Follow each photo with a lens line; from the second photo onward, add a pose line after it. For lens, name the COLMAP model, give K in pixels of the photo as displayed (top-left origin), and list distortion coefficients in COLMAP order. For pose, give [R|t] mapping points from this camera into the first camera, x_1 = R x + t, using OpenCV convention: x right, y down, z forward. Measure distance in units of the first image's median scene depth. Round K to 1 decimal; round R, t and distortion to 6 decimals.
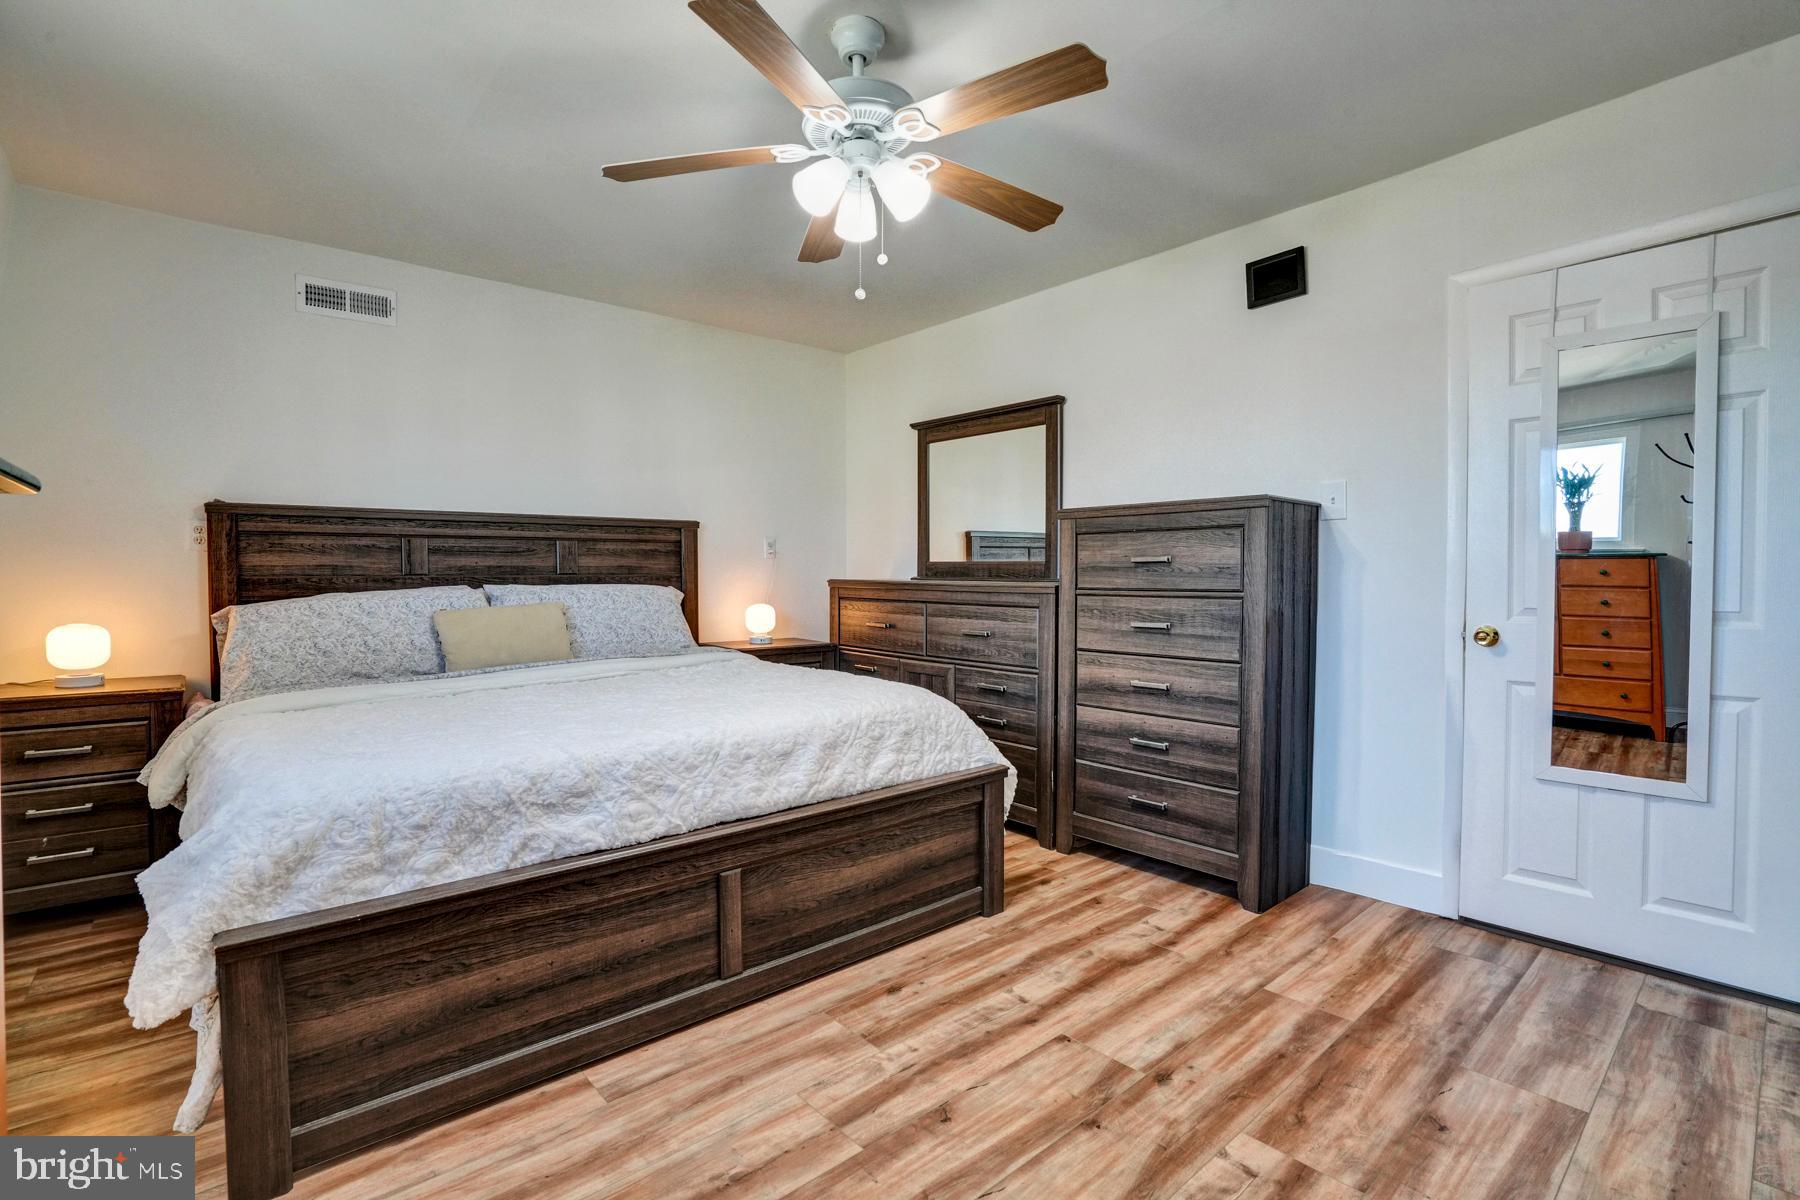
lens RADIAL K [[828.3, 0, 904.8], [0, 828.3, 582.6], [0, 0, 1]] dist [-0.050216, 0.016812]
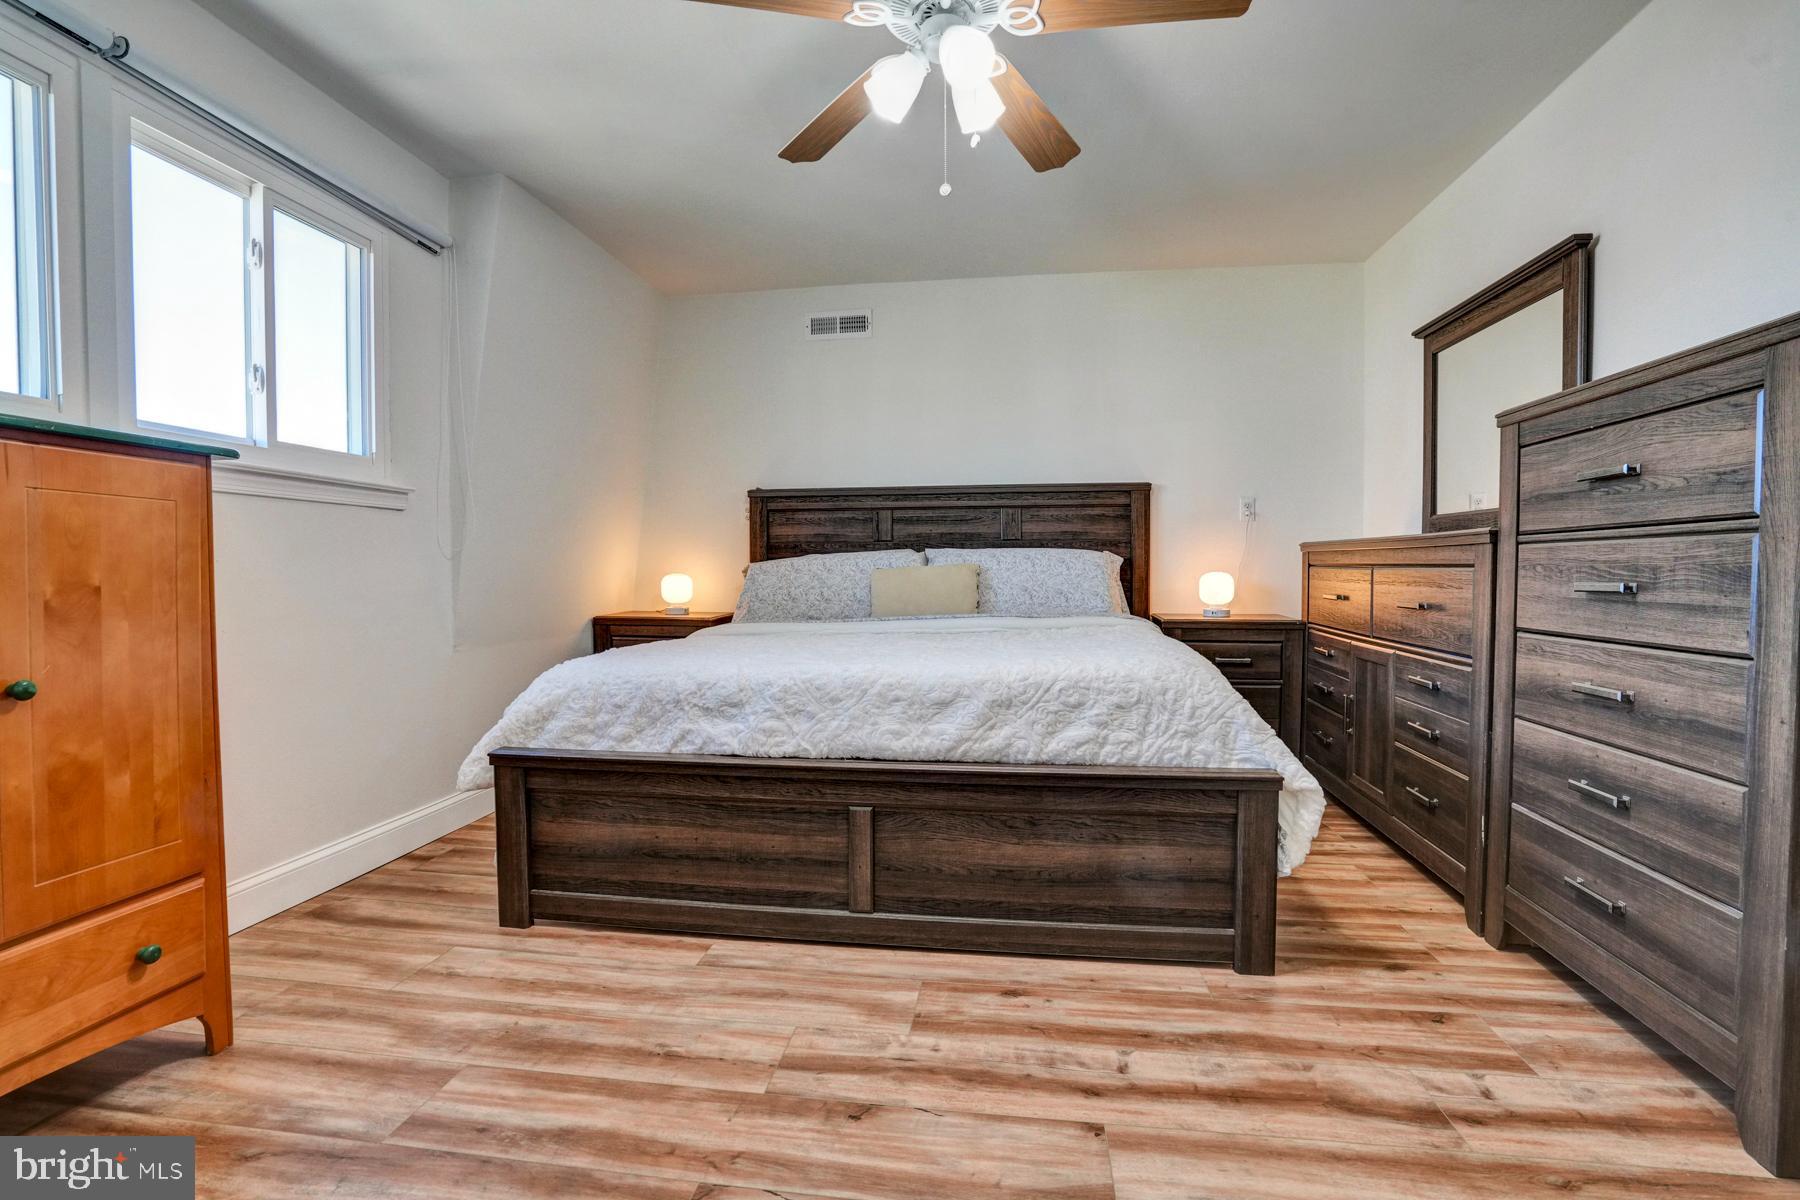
lens RADIAL K [[828.3, 0, 891.8], [0, 828.3, 582.1], [0, 0, 1]] dist [-0.050216, 0.016812]
pose [[0.648906, 0.011907, -0.760775, 0.447670], [-0.005472, 0.999925, 0.010983, 0.049466], [0.760849, -0.002964, 0.648922, 0.288829]]
